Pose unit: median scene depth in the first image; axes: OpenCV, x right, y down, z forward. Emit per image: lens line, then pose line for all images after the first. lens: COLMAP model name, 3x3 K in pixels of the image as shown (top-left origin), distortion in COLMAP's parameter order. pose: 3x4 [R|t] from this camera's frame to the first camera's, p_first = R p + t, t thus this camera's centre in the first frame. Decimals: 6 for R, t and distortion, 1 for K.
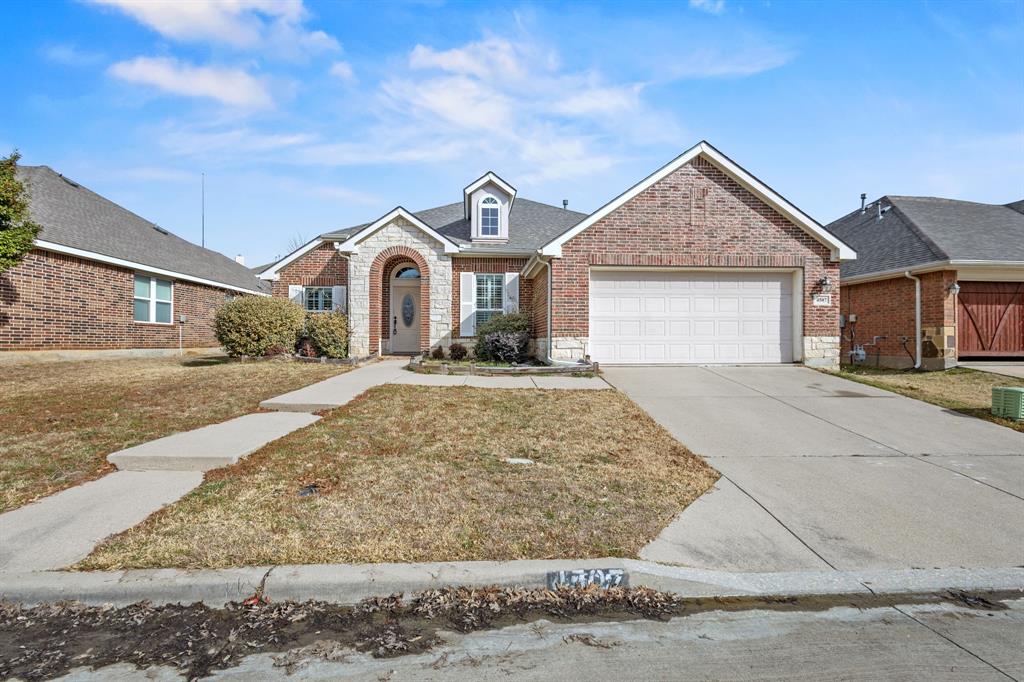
lens RADIAL K [[479.1, 0, 517.5], [0, 479.1, 321.7], [0, 0, 1]] dist [0.018618, 0.000243]
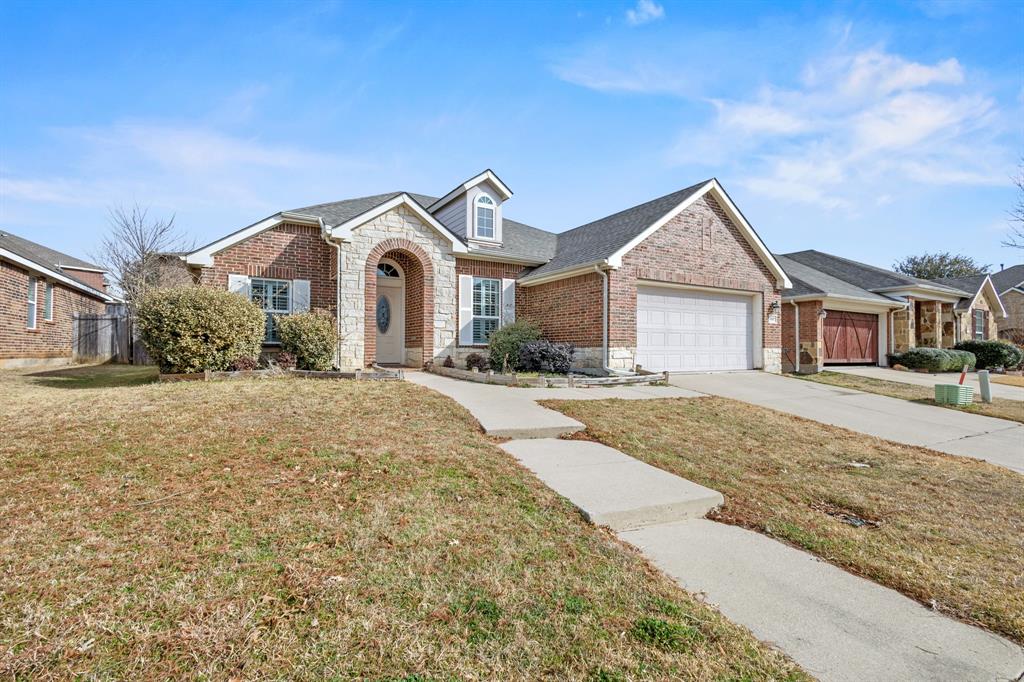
lens RADIAL K [[479.1, 0, 517.5], [0, 479.1, 321.7], [0, 0, 1]] dist [0.018618, 0.000243]
pose [[0.890361, 0.030705, 0.454218, -0.476695], [-0.021268, 0.999439, -0.025874, 0.007527], [-0.454758, 0.013377, 0.890515, 0.163955]]
